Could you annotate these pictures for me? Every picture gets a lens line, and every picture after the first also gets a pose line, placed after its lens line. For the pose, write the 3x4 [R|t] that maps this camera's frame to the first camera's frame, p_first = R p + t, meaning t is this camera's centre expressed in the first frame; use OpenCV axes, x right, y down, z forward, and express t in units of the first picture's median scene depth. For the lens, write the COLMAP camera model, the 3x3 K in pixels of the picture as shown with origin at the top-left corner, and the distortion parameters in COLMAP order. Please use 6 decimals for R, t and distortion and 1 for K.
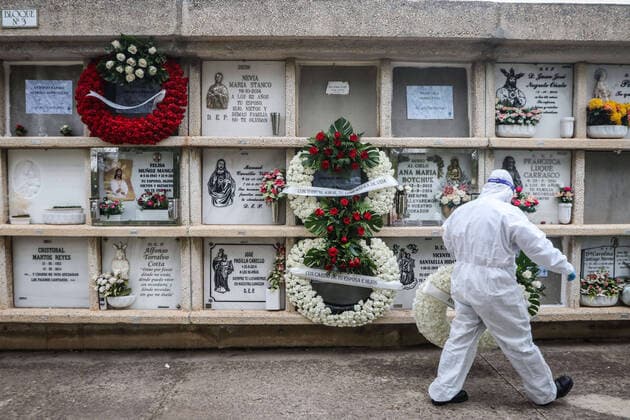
lens RADIAL K [[458.9, 0, 315.0], [0, 458.9, 210.0], [0, 0, 1]] dist [-0.076300, 0.050015]
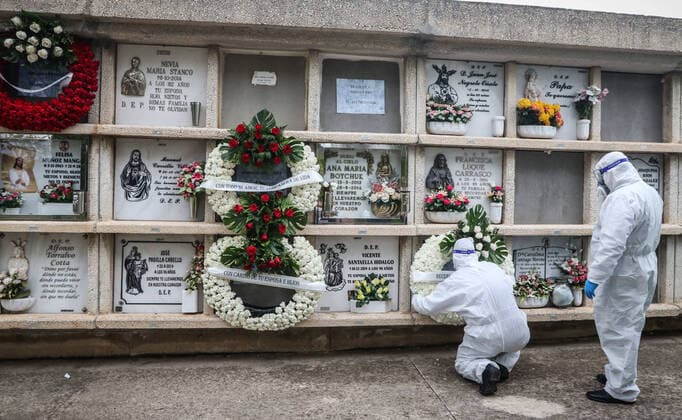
lens RADIAL K [[496.7, 0, 342.8], [0, 496.7, 194.0], [0, 0, 1]] dist [-0.073845, 0.045454]
pose [[0.993441, 0.016980, 0.113078, 0.101293], [-0.013460, 0.999403, -0.031818, 0.004579], [-0.113550, 0.030088, 0.993077, -0.034923]]
